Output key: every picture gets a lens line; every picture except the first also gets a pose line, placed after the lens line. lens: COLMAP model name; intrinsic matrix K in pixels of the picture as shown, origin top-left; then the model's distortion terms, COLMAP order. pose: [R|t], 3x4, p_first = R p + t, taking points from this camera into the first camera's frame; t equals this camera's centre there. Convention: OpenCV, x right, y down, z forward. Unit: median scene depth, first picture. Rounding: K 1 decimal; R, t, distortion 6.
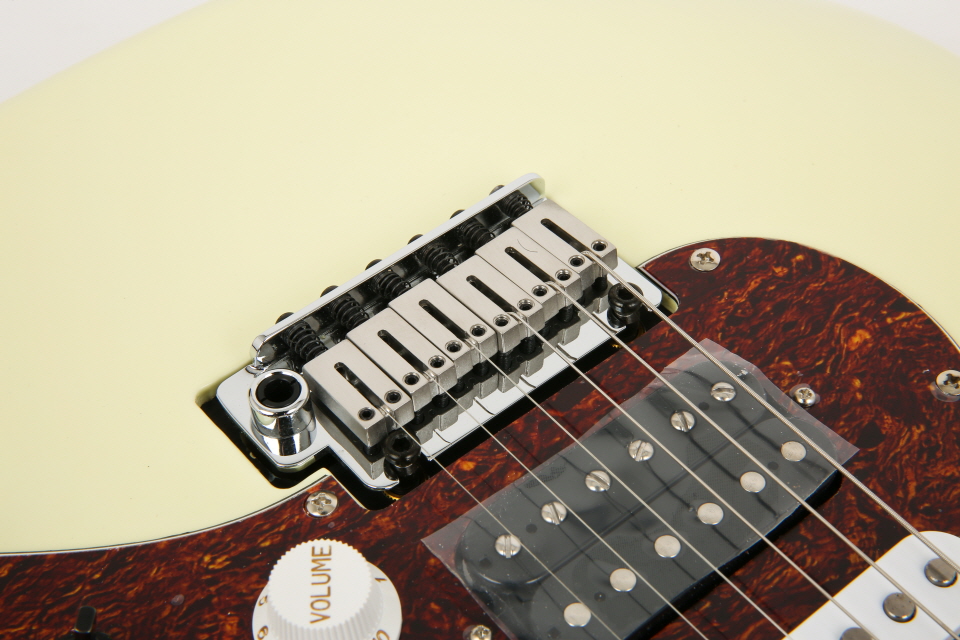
lens RADIAL K [[1656.4, 0, 480.0], [0, 1656.4, 320.0], [0, 0, 1]] dist [-0.017639, 0.126195]
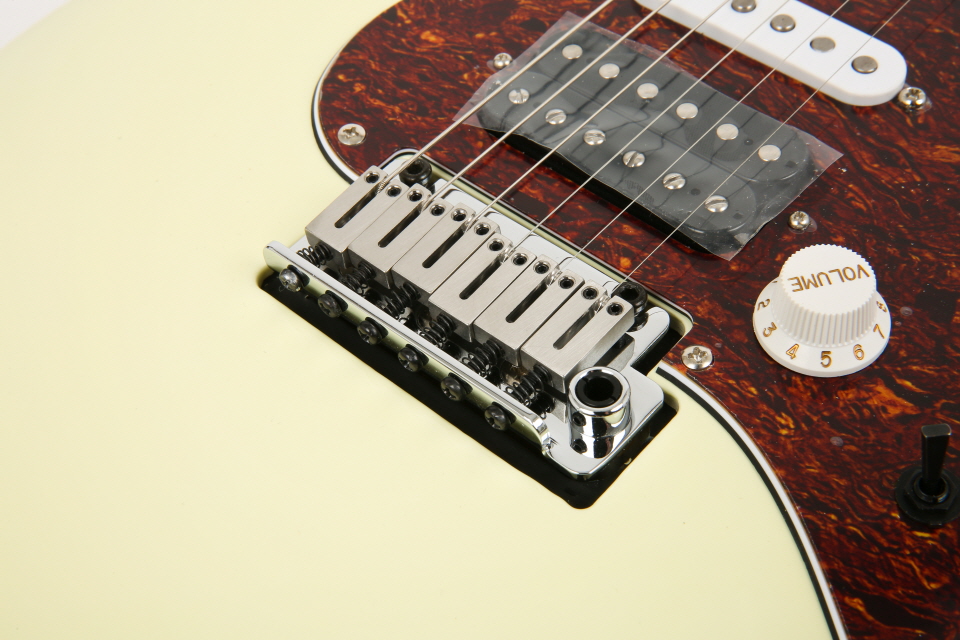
lens RADIAL K [[1656.4, 0, 480.0], [0, 1656.4, 320.0], [0, 0, 1]] dist [-0.017639, 0.126195]
pose [[-0.168218, -0.721746, 0.671406, -0.744667], [0.788360, 0.310385, 0.531177, -0.549002], [-0.591769, 0.618663, 0.516783, 0.525372]]
